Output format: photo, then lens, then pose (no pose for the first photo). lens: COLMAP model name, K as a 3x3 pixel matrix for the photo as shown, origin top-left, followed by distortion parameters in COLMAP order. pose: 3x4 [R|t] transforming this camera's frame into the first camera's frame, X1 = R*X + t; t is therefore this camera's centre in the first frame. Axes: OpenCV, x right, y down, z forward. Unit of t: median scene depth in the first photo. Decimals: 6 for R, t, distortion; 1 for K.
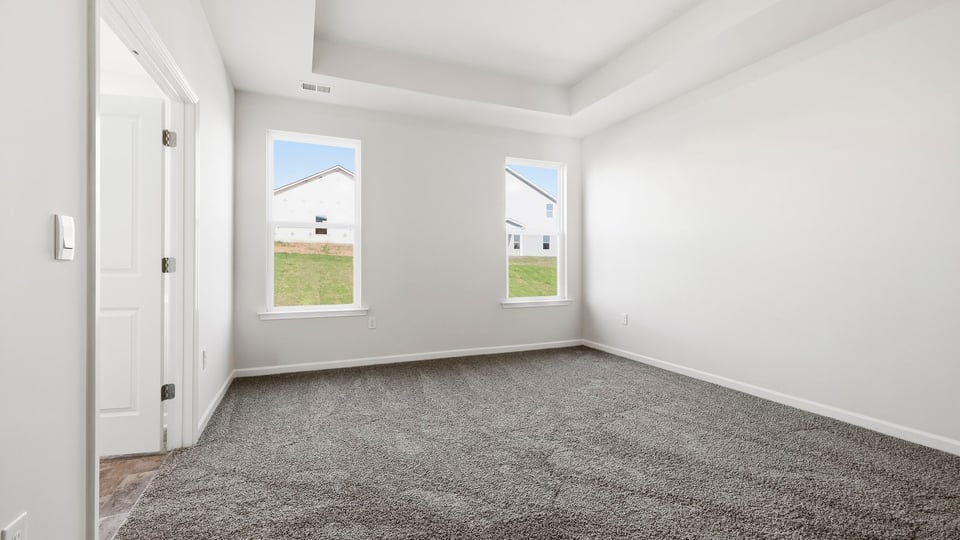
lens RADIAL K [[409.0, 0, 475.2], [0, 409.0, 265.5], [0, 0, 1]] dist [0.002496, -0.000197]
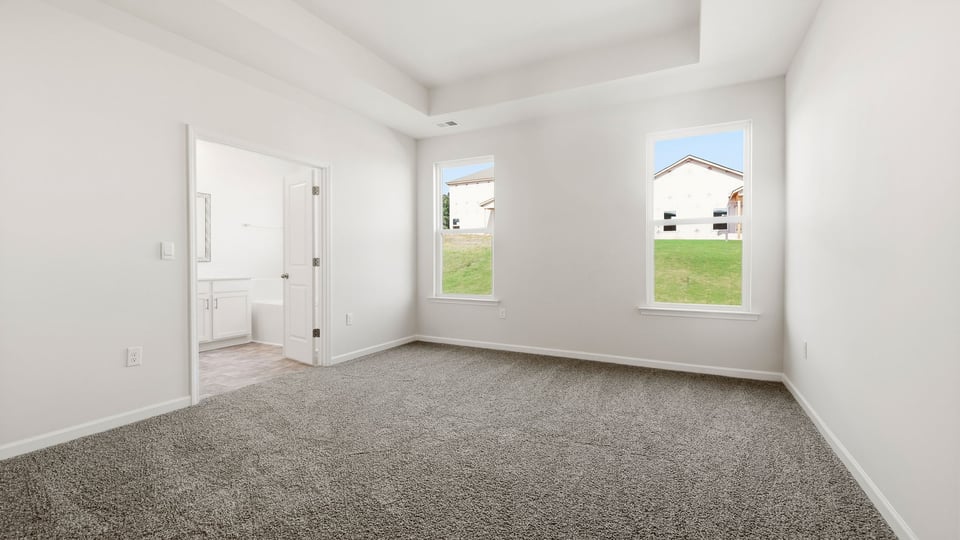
lens RADIAL K [[409.0, 0, 475.2], [0, 409.0, 265.5], [0, 0, 1]] dist [0.002496, -0.000197]
pose [[0.628875, 0.007922, -0.777466, 0.583726], [-0.003626, 0.999967, 0.007256, -0.000240], [0.777498, -0.001744, 0.628883, 0.226204]]
